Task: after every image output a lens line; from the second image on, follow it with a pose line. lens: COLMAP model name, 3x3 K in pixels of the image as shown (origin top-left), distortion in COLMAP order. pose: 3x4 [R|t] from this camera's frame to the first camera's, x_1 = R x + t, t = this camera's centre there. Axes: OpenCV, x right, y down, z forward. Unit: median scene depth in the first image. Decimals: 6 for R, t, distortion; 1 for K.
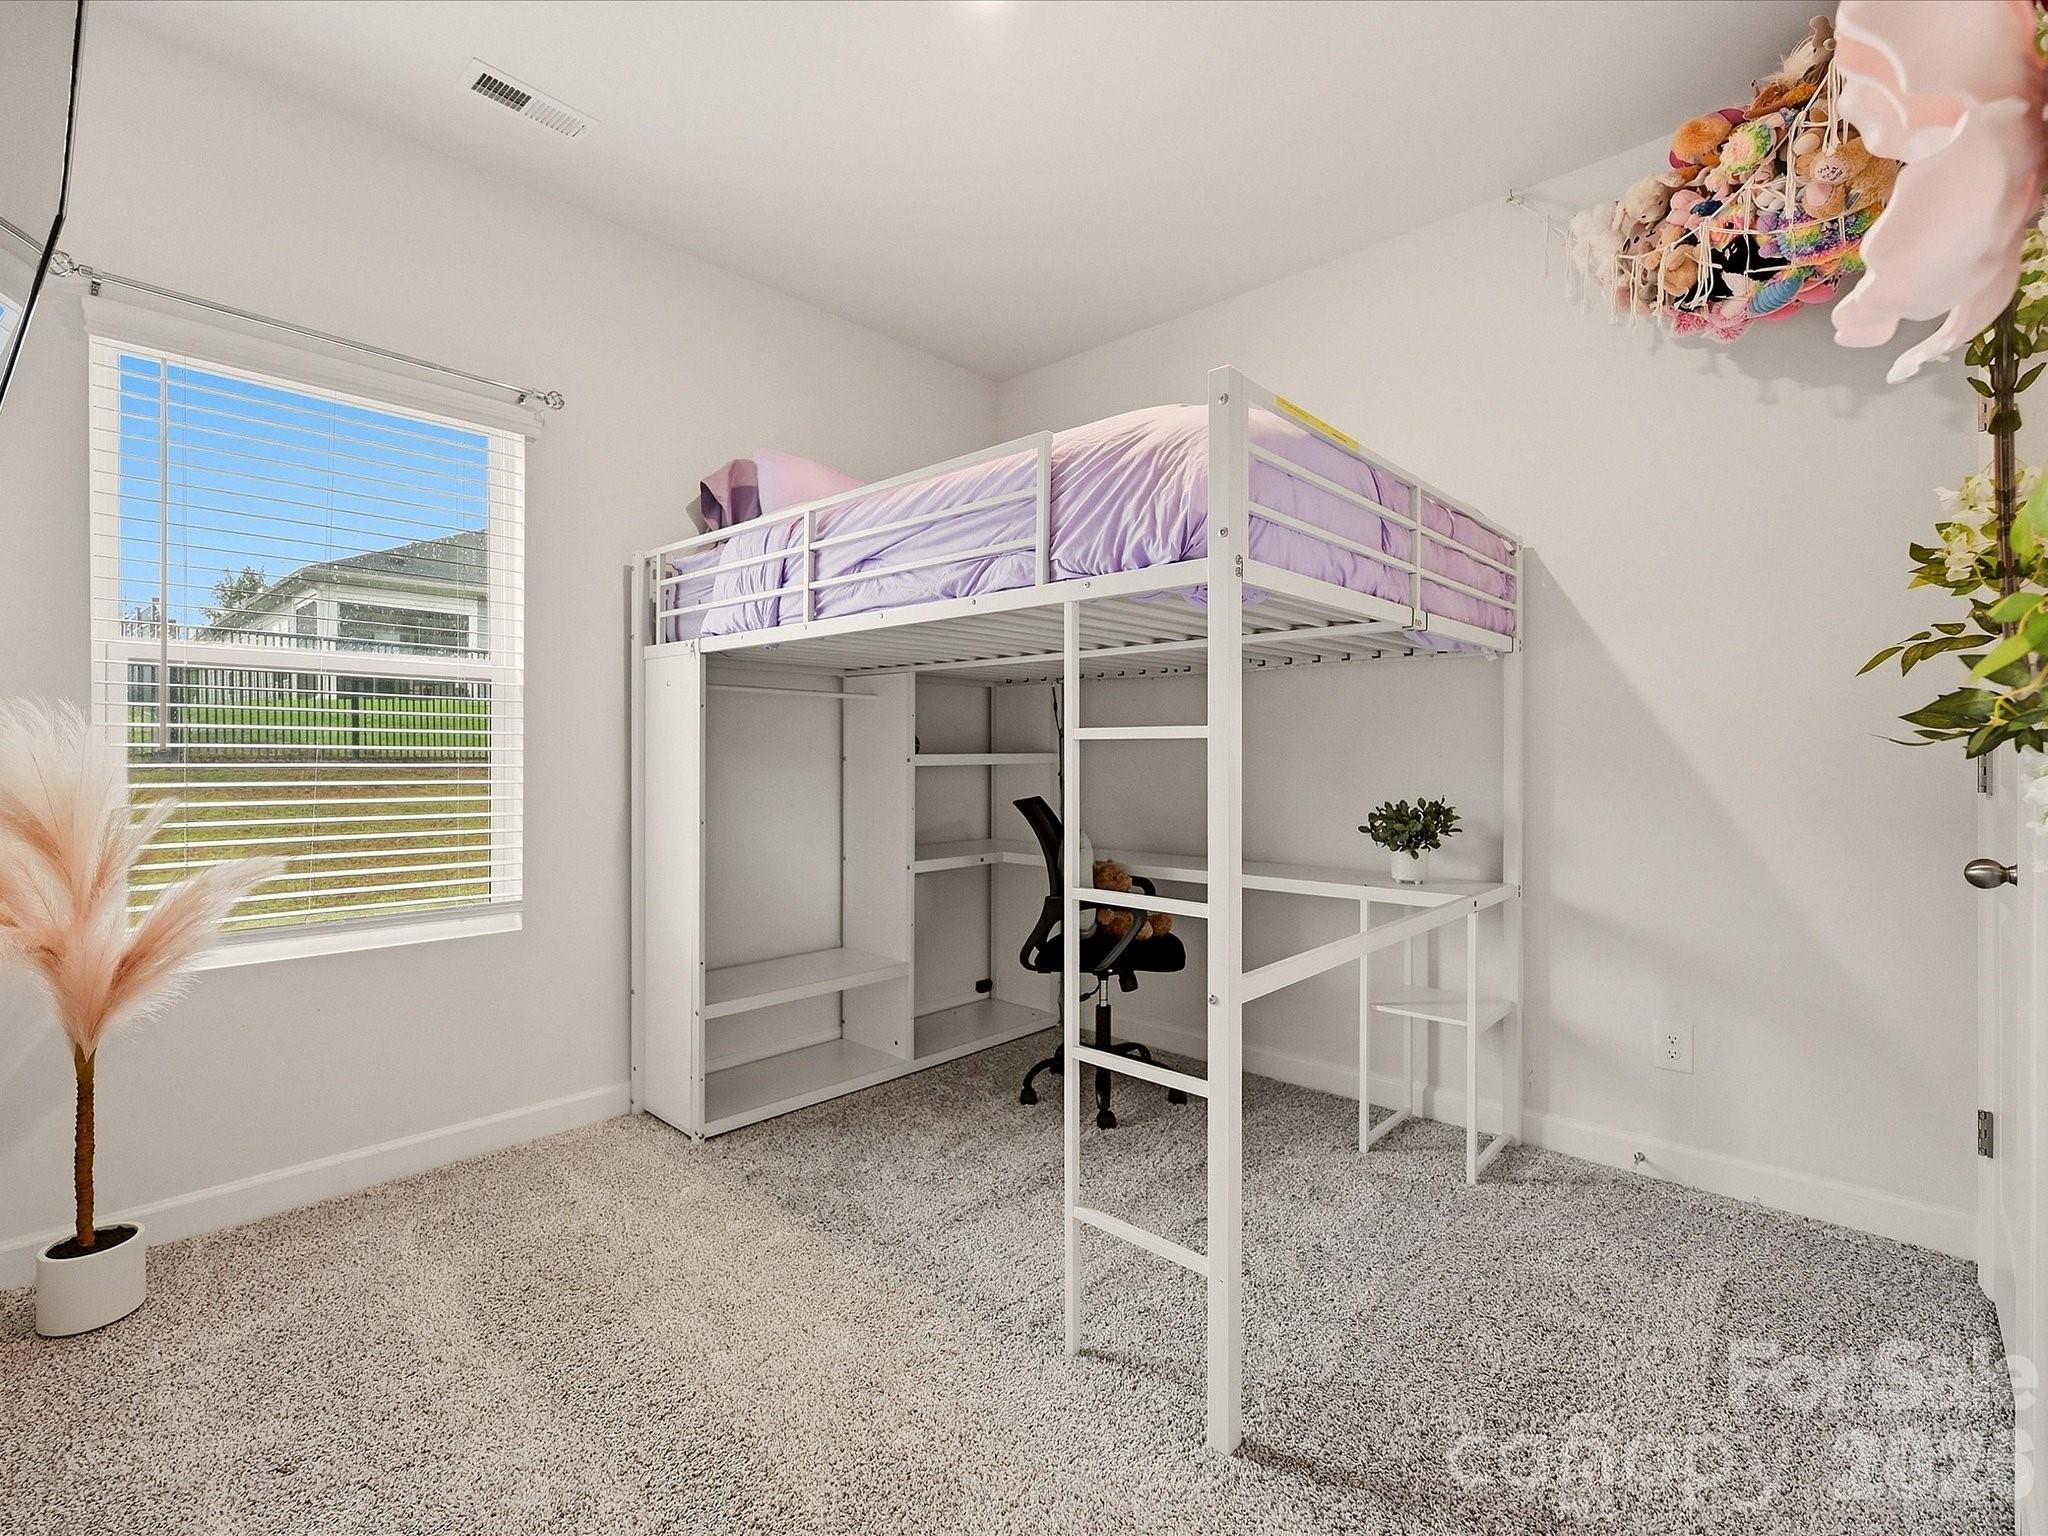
lens RADIAL K [[933.4, 0, 1019.6], [0, 933.4, 772.5], [0, 0, 1]] dist [0.000144, -0.000019]
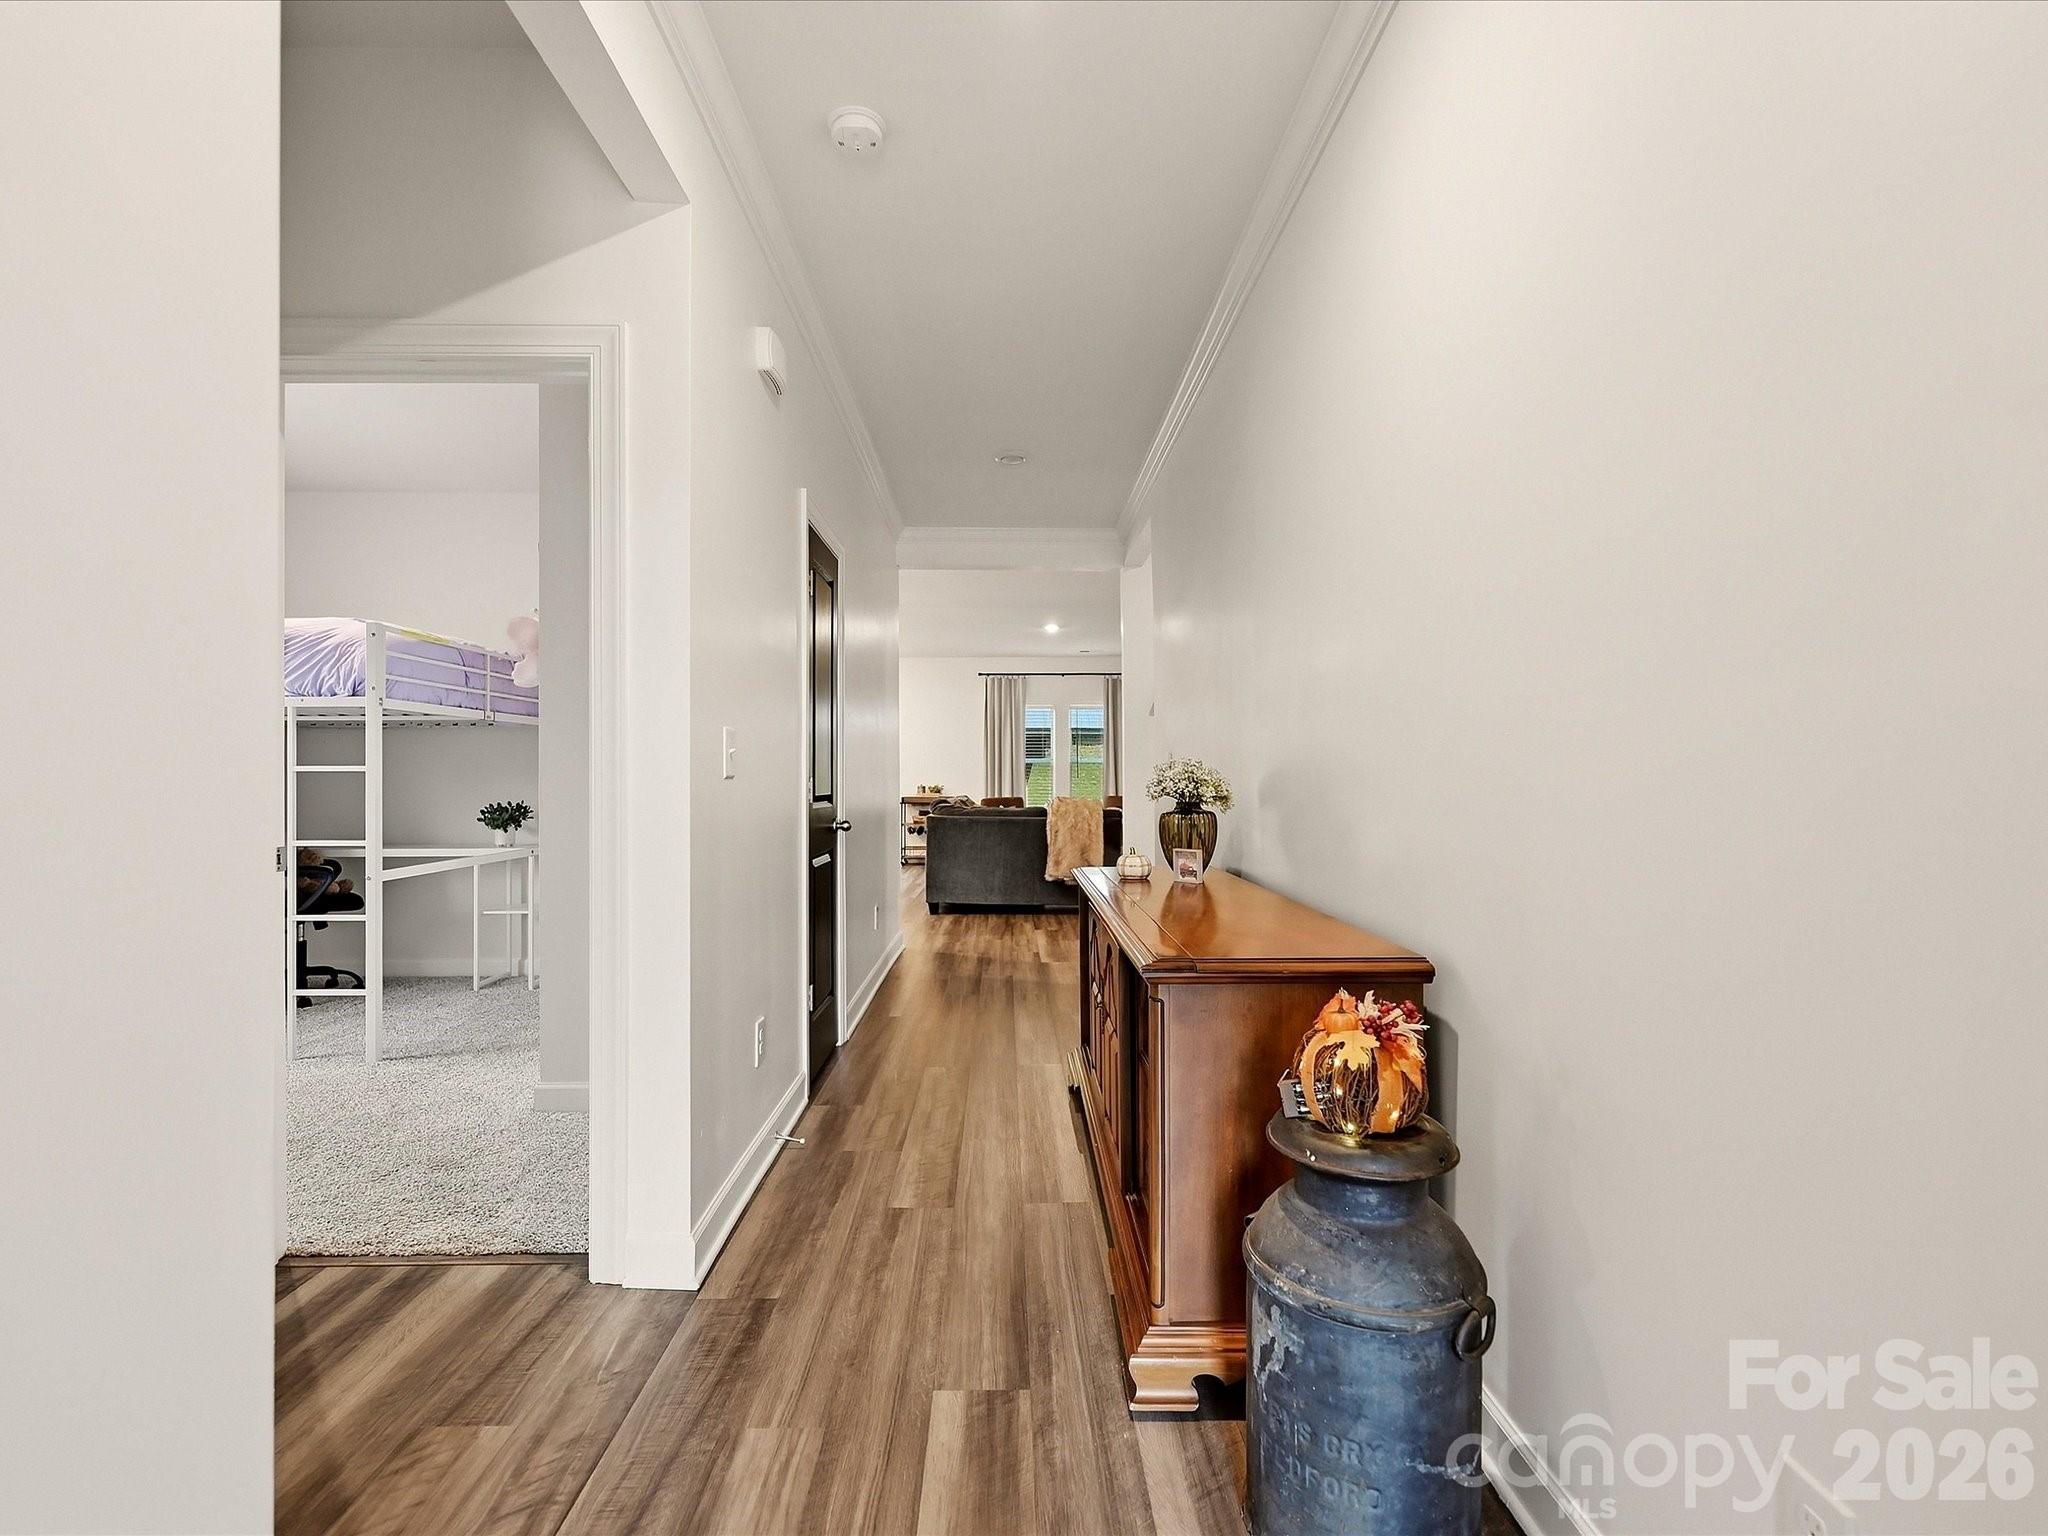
lens RADIAL K [[933.4, 0, 1019.6], [0, 933.4, 772.5], [0, 0, 1]] dist [0.000144, -0.000019]
pose [[0.719049, 0.003778, 0.694950, -0.230027], [0.016771, 0.999600, -0.022788, 0.044510], [-0.694757, 0.028041, 0.718697, -1.685608]]
